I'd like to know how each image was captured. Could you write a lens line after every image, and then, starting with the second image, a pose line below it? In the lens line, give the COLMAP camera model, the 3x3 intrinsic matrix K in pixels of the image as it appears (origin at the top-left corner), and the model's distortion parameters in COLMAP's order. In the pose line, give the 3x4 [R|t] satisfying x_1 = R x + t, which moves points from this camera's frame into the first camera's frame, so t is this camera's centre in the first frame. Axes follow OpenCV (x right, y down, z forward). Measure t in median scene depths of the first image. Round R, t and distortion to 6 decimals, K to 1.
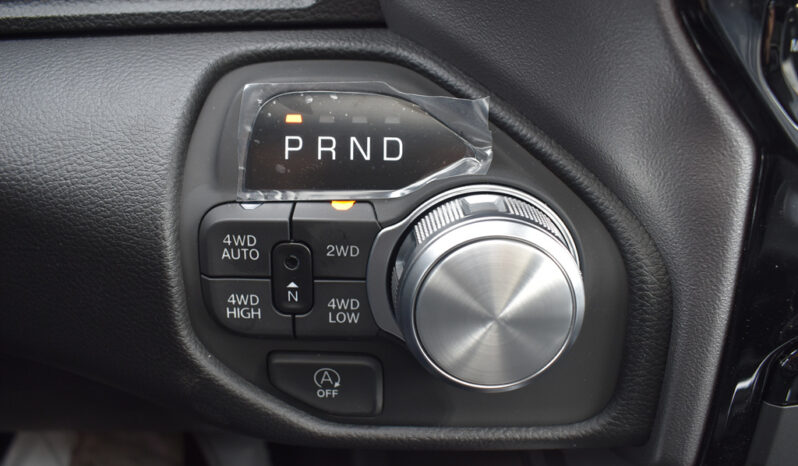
lens RADIAL K [[614.2, 0, 399.0], [0, 614.2, 233.0], [0, 0, 1]] dist [-0.090285, 0.002274]
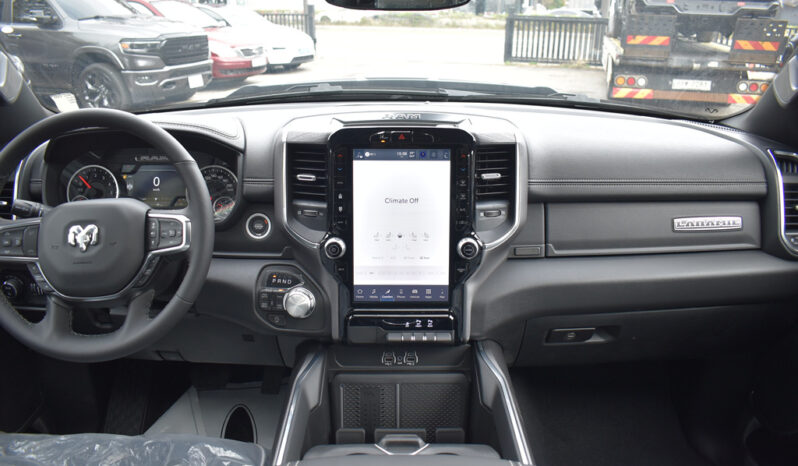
lens RADIAL K [[640.0, 0, 399.0], [0, 640.0, 233.0], [0, 0, 1]] dist [-0.080358, 0.003861]
pose [[0.993861, 0.030905, -0.106236, 1.843339], [-0.051654, 0.978736, -0.198513, 0.635756], [0.097842, 0.202782, 0.974324, -5.548761]]
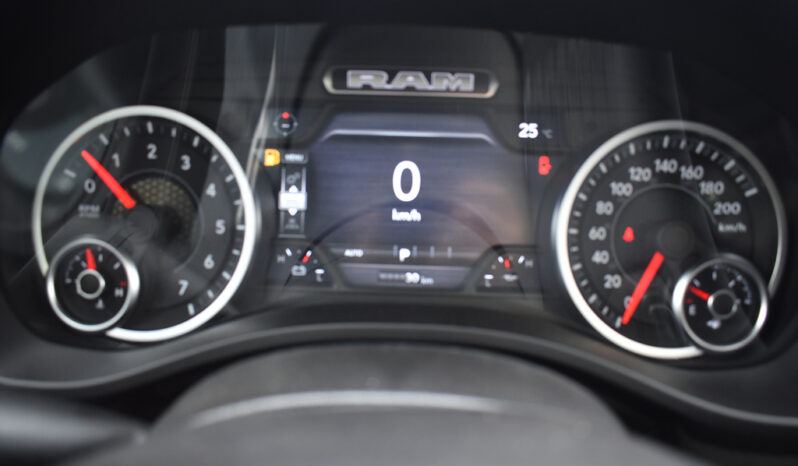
lens RADIAL K [[614.2, 0, 399.0], [0, 614.2, 233.0], [0, 0, 1]] dist [-0.090285, 0.002274]
pose [[0.990982, 0.057919, -0.120834, -1.609511], [-0.074478, 0.987716, -0.137370, -0.902327], [0.111393, 0.145131, 0.983122, -0.388764]]
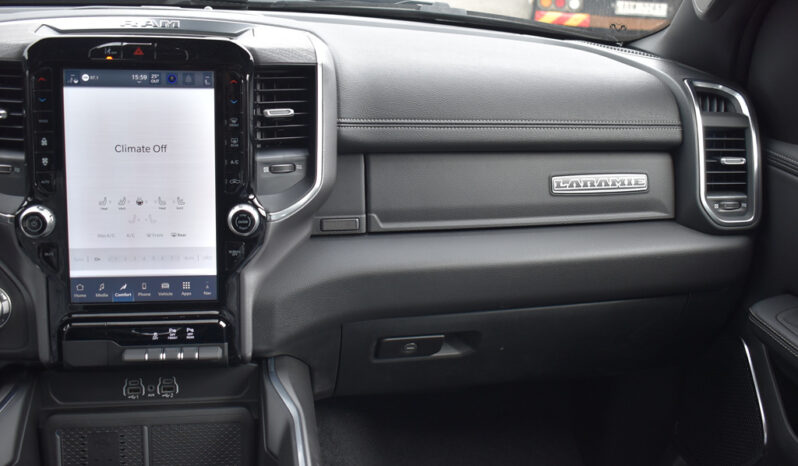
lens RADIAL K [[908.7, 0, 399.0], [0, 908.7, 233.0], [0, 0, 1]] dist [-0.047804, -0.012614]
pose [[0.998182, 0.020418, 0.056711, 2.561977], [-0.009492, 0.982386, -0.186622, 0.695712], [-0.059523, 0.185744, 0.980794, -5.237855]]
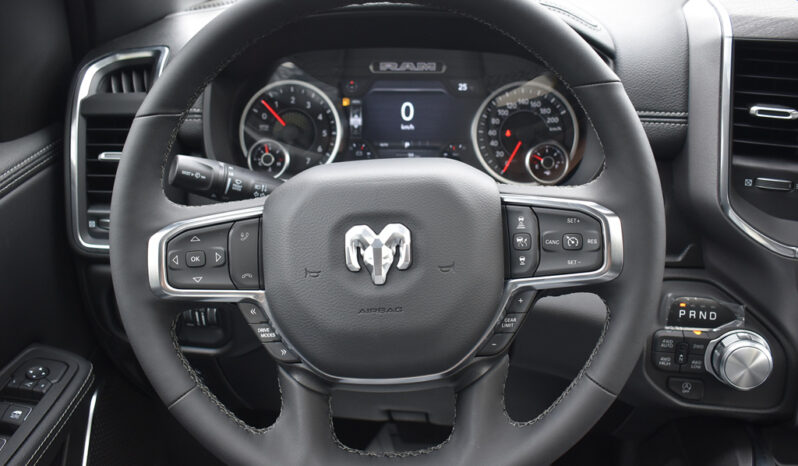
lens RADIAL K [[766.7, 0, 399.0], [0, 766.7, 233.0], [0, 0, 1]] dist [-0.073427, -0.013611]
pose [[0.984801, 0.050701, -0.166119, -1.028181], [-0.065020, 0.994516, -0.081918, -0.140179], [0.161054, 0.091474, 0.982697, -3.323127]]
